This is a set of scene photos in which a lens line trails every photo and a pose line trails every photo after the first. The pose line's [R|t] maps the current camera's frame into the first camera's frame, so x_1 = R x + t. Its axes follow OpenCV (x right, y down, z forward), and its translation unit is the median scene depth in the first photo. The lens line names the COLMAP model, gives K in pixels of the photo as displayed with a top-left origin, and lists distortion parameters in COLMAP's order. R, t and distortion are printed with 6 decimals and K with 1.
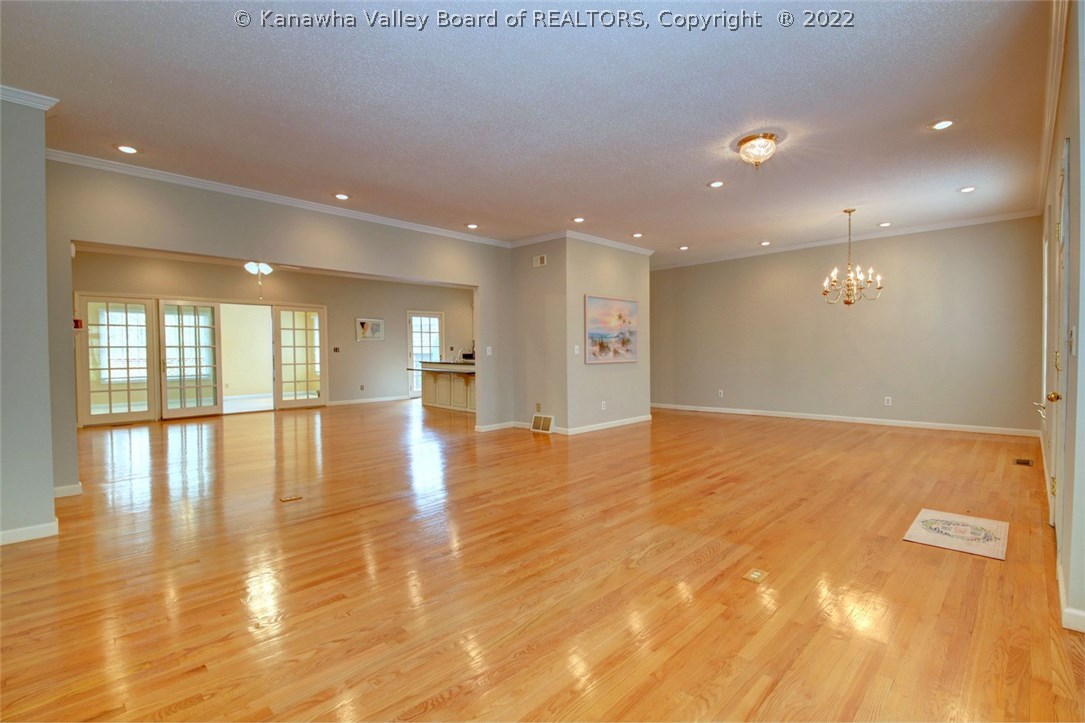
lens RADIAL K [[497.3, 0, 542.5], [0, 497.3, 361.5], [0, 0, 1]] dist [0.039244, -0.029940]
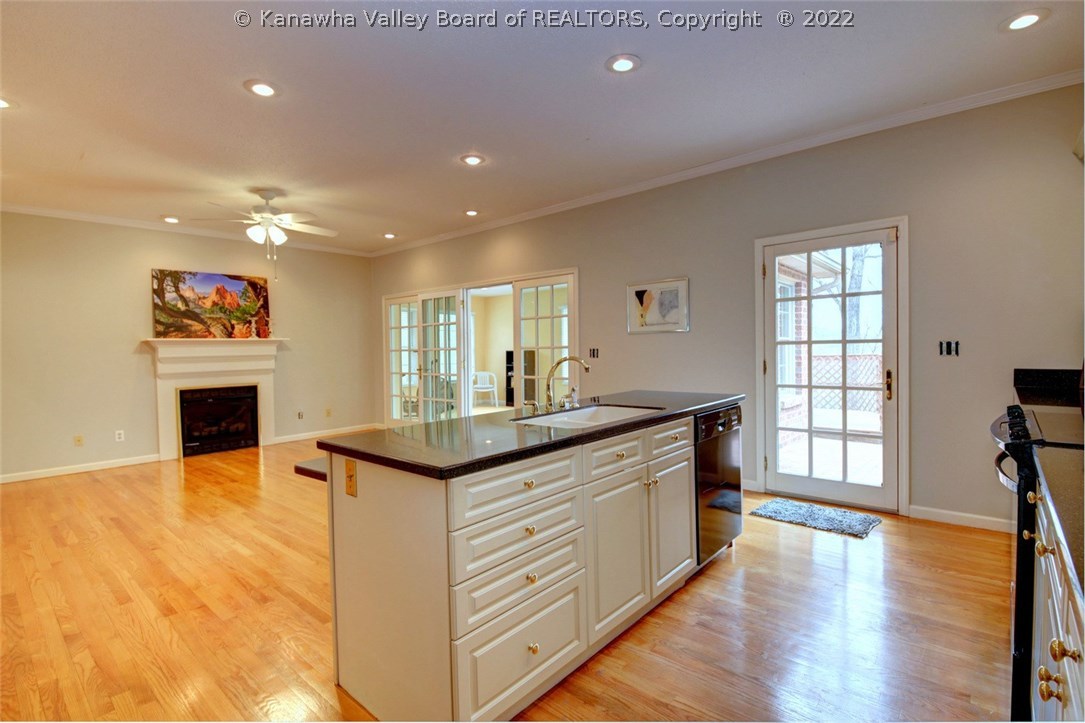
lens RADIAL K [[513.3, 0, 542.5], [0, 513.3, 361.5], [0, 0, 1]] dist [0.007002, -0.000741]
pose [[0.061763, 0.032037, -0.997577, 0.104840], [-0.006677, 0.999476, 0.031685, -0.034607], [0.998069, 0.004704, 0.061944, 1.026704]]
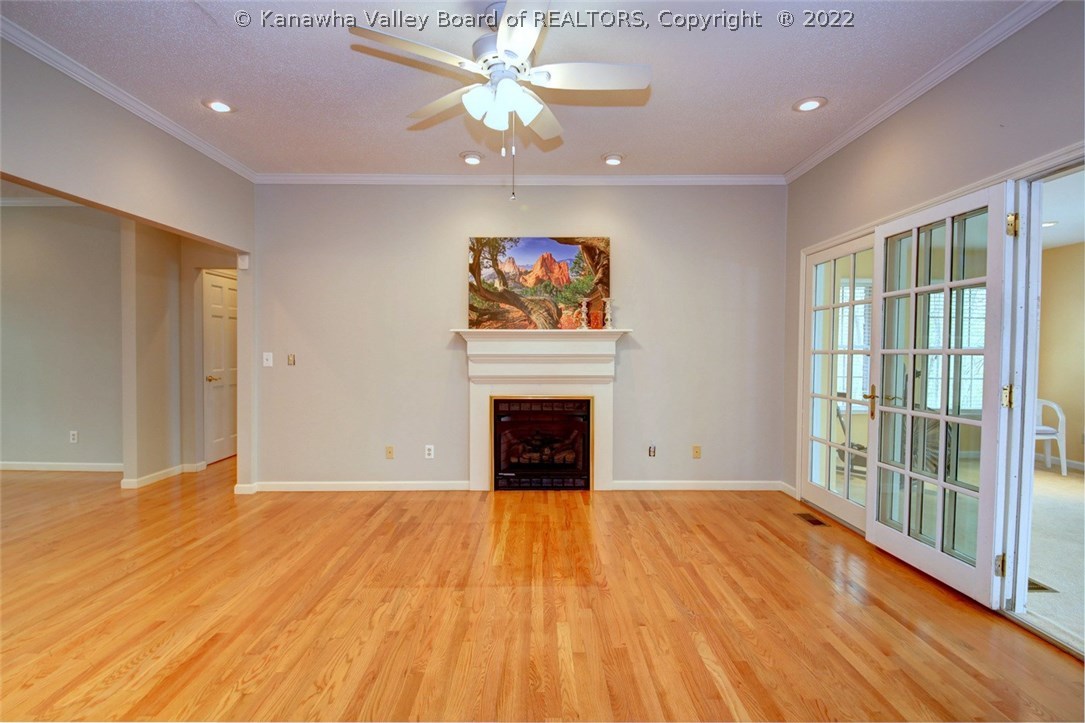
lens RADIAL K [[505.2, 0, 542.5], [0, 505.2, 361.5], [0, 0, 1]] dist [0.002174, 0.000015]
pose [[-0.703034, 0.019141, -0.710899, -0.274791], [-0.016471, 0.998931, 0.043184, -0.031261], [0.710966, 0.042069, -0.701967, 0.971574]]
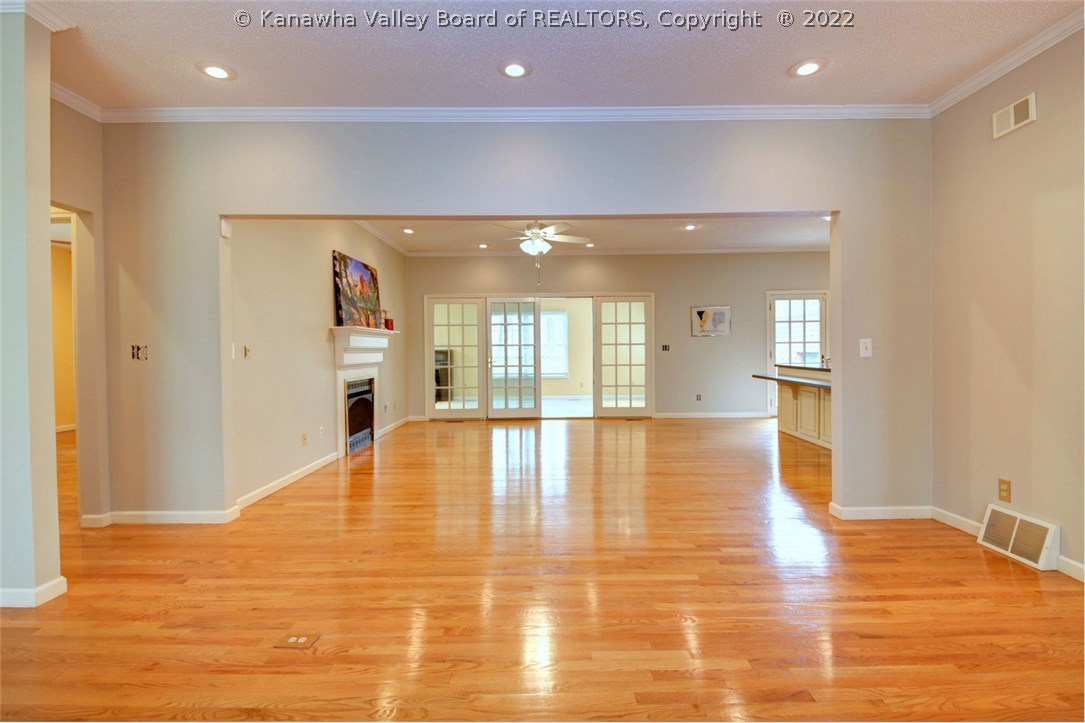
lens RADIAL K [[497.3, 0, 542.5], [0, 497.3, 361.5], [0, 0, 1]] dist [0.039244, -0.029940]
pose [[0.703949, 0.015371, -0.710084, 0.011452], [-0.013509, 0.999875, 0.008251, -0.006404], [0.710122, 0.003784, 0.704069, 0.344184]]
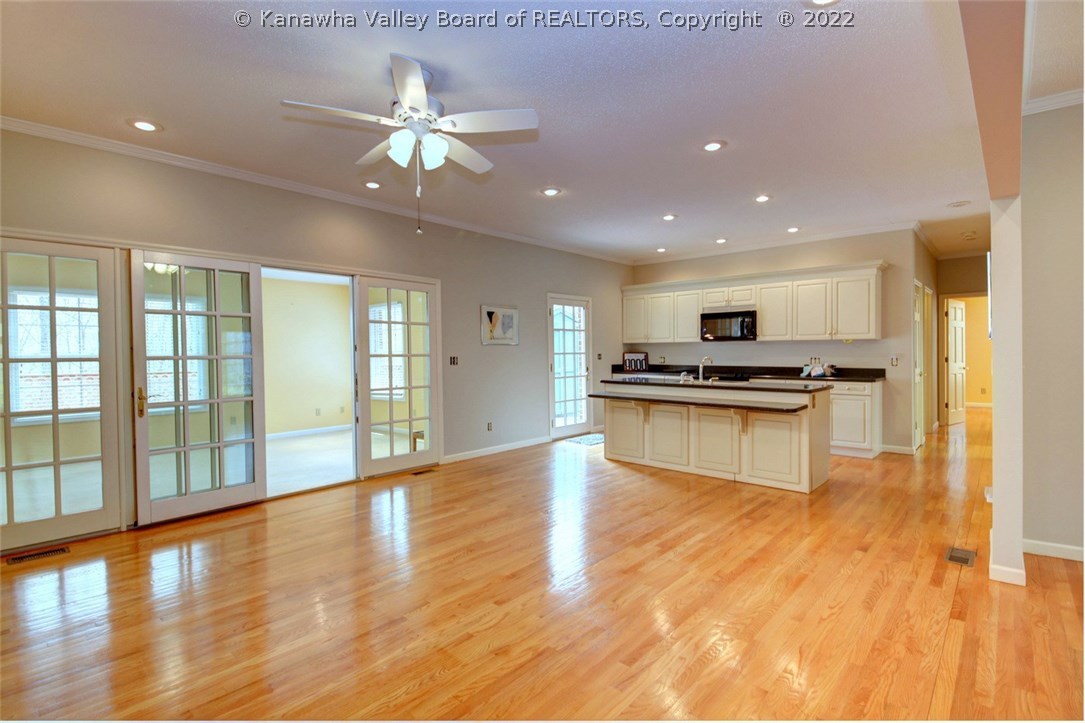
lens RADIAL K [[513.3, 0, 542.5], [0, 513.3, 361.5], [0, 0, 1]] dist [0.007002, -0.000741]
pose [[0.998857, -0.006460, 0.047361, -0.381350], [0.007043, 0.999901, -0.012147, -0.016720], [-0.047278, 0.012467, 0.998804, 0.480591]]
